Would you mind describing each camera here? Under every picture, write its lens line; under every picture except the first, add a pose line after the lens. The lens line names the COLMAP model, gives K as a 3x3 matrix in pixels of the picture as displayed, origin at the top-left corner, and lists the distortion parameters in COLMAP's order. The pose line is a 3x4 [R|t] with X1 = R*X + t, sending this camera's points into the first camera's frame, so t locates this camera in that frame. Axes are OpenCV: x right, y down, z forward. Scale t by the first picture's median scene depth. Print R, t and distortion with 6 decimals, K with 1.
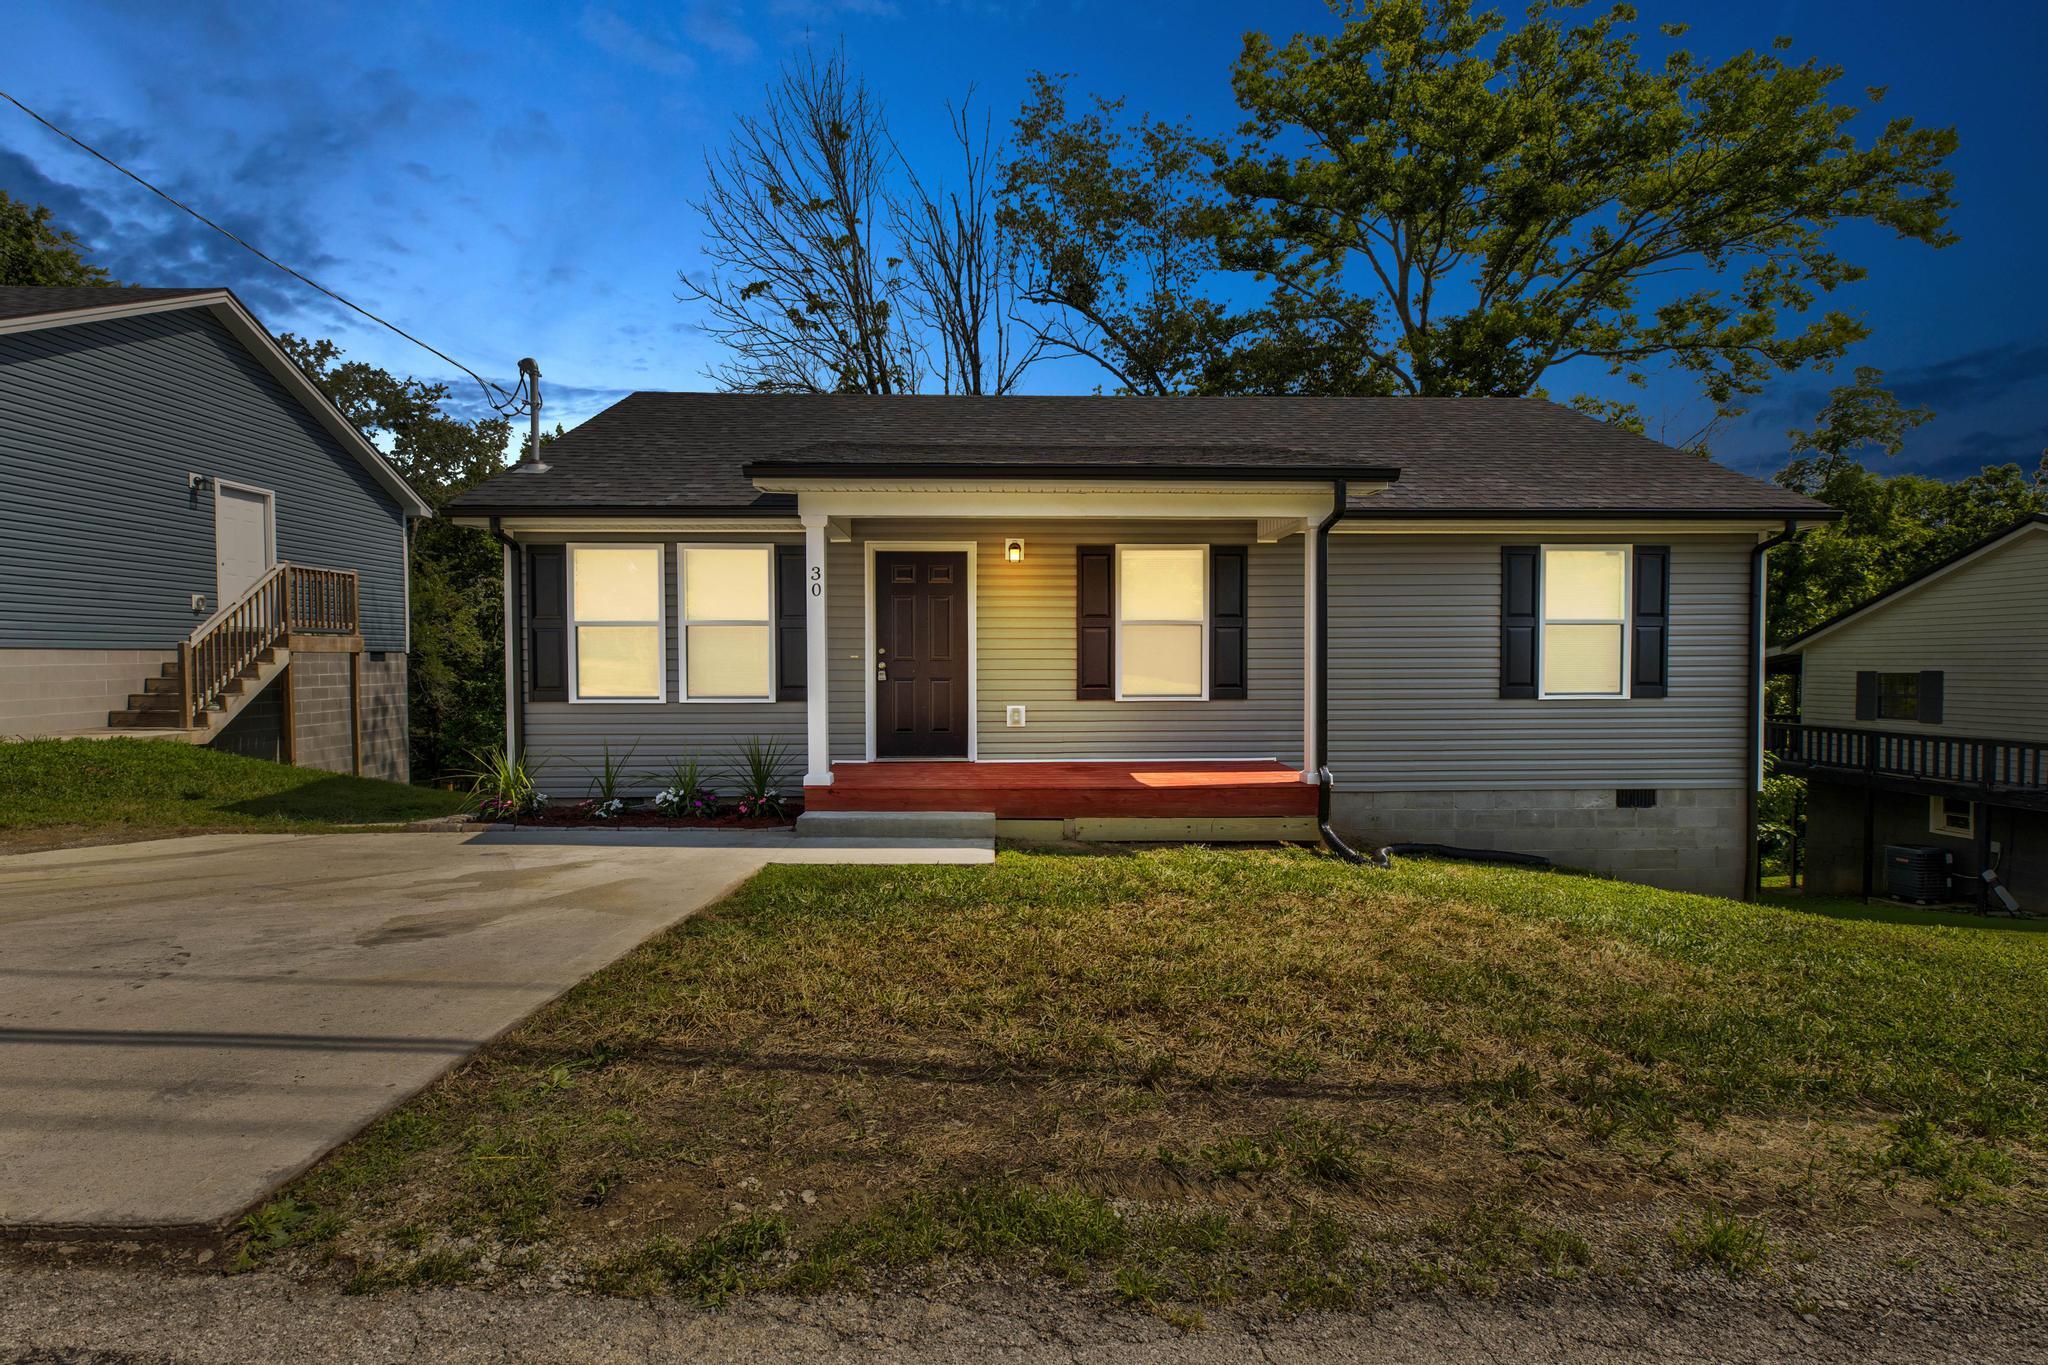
lens RADIAL K [[948.1, 0, 1024.0], [0, 948.1, 678.2], [0, 0, 1]] dist [0.009354, -0.001863]
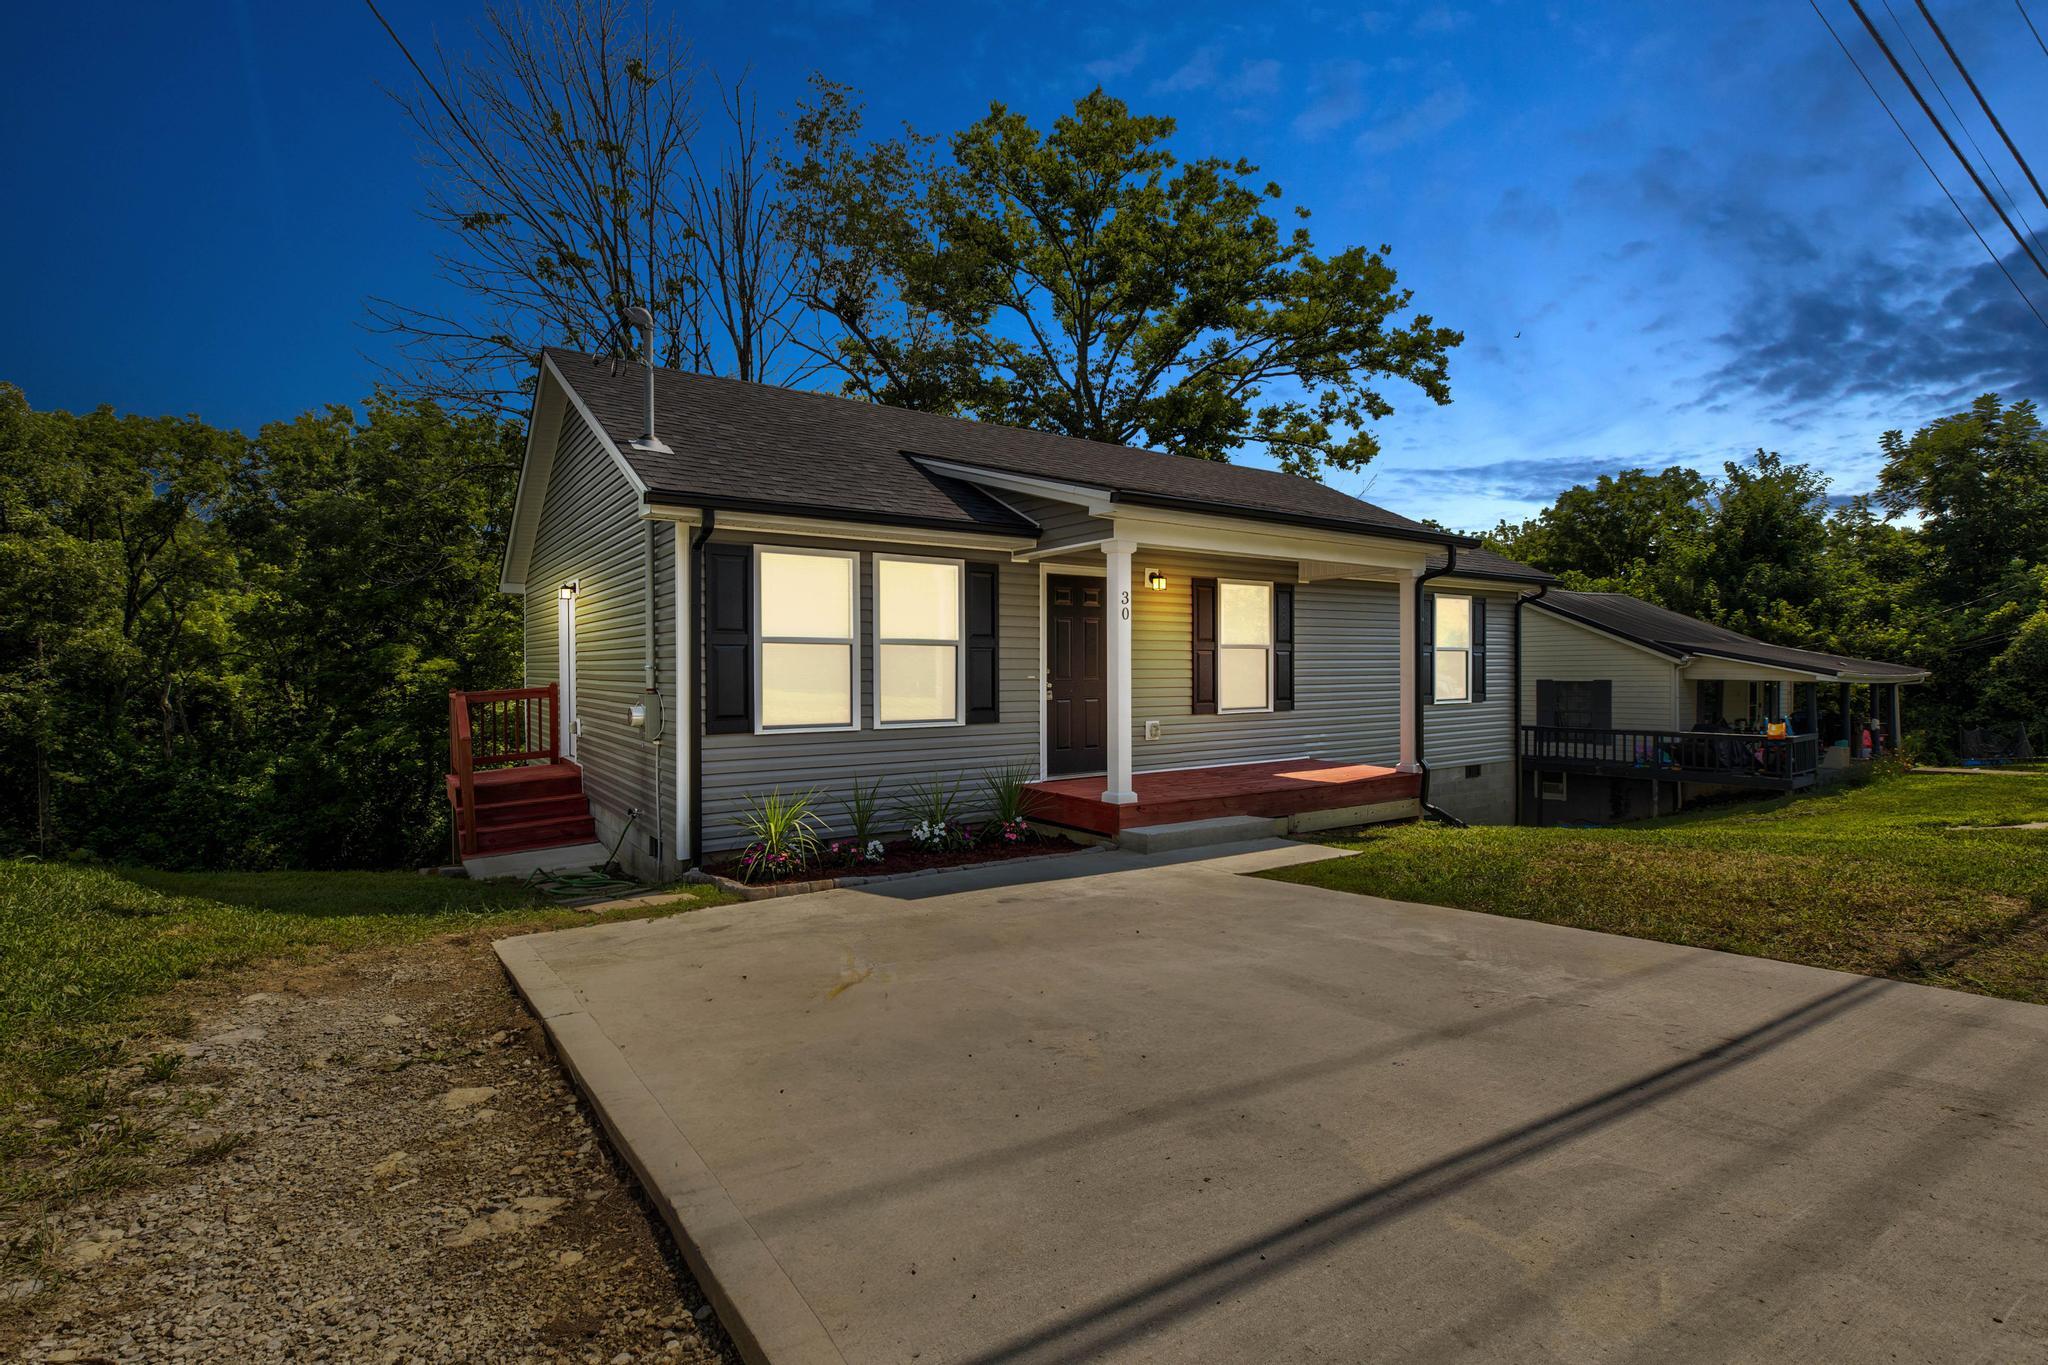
lens RADIAL K [[948.1, 0, 1019.8], [0, 948.1, 680.8], [0, 0, 1]] dist [0.009354, -0.001863]
pose [[0.840120, -0.008241, 0.542337, -0.725365], [0.014728, 0.999862, -0.007622, -0.010995], [-0.542200, 0.014391, 0.840126, 0.163623]]
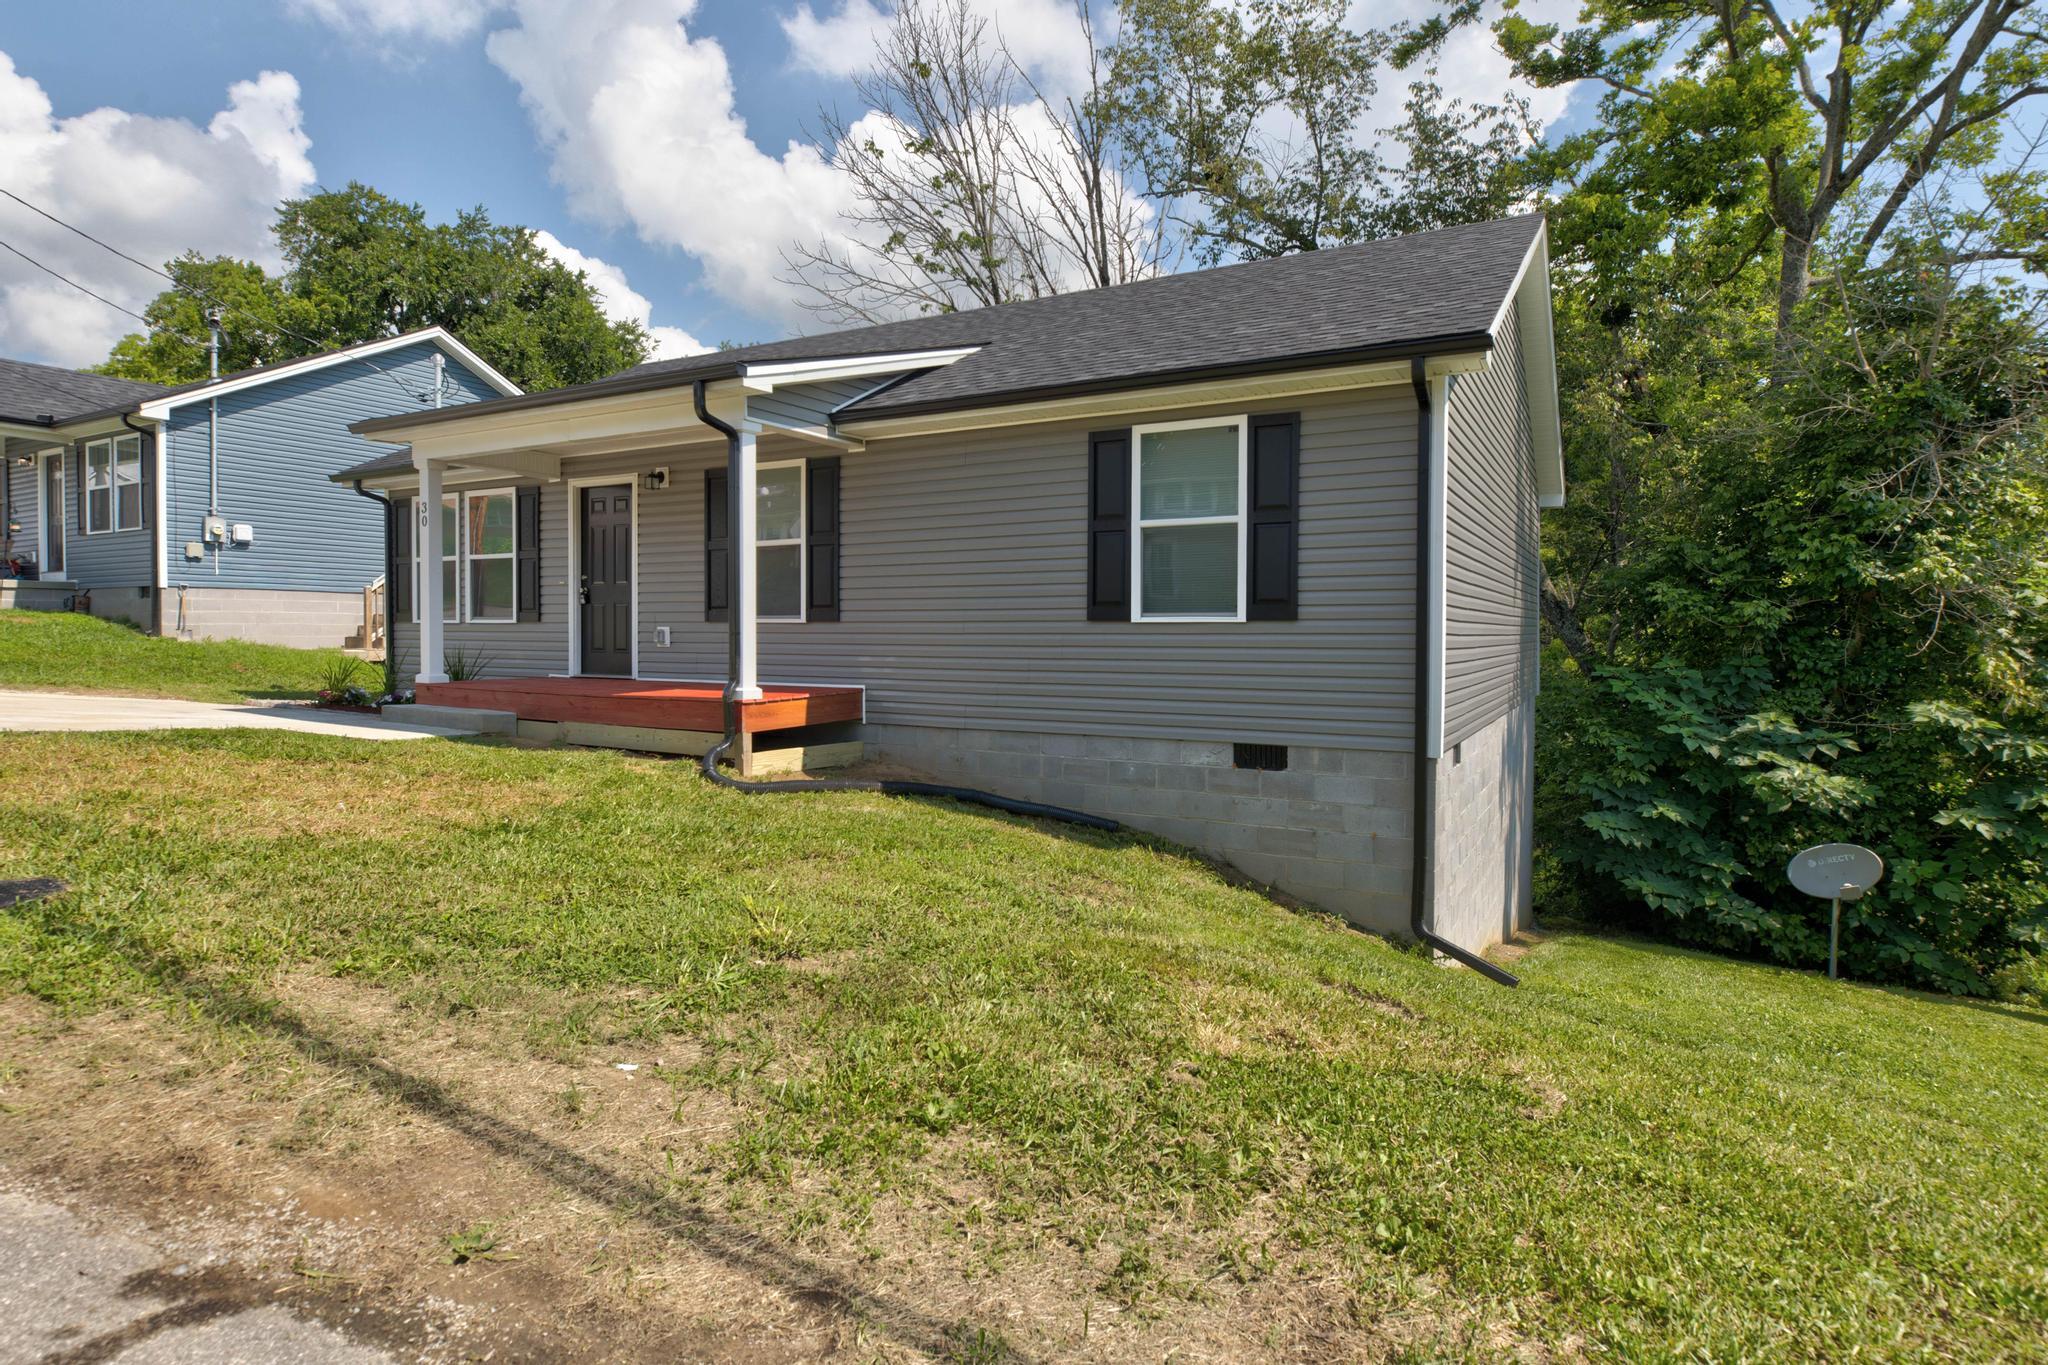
lens RADIAL K [[1095.1, 0, 984.6], [0, 1095.1, 636.3], [0, 0, 1]] dist [-0.000066, 0.000269]
pose [[0.845021, 0.008455, -0.534666, 0.931222], [-0.017826, 0.999765, -0.012363, 0.047777], [0.534436, 0.019978, 0.844973, 0.168277]]
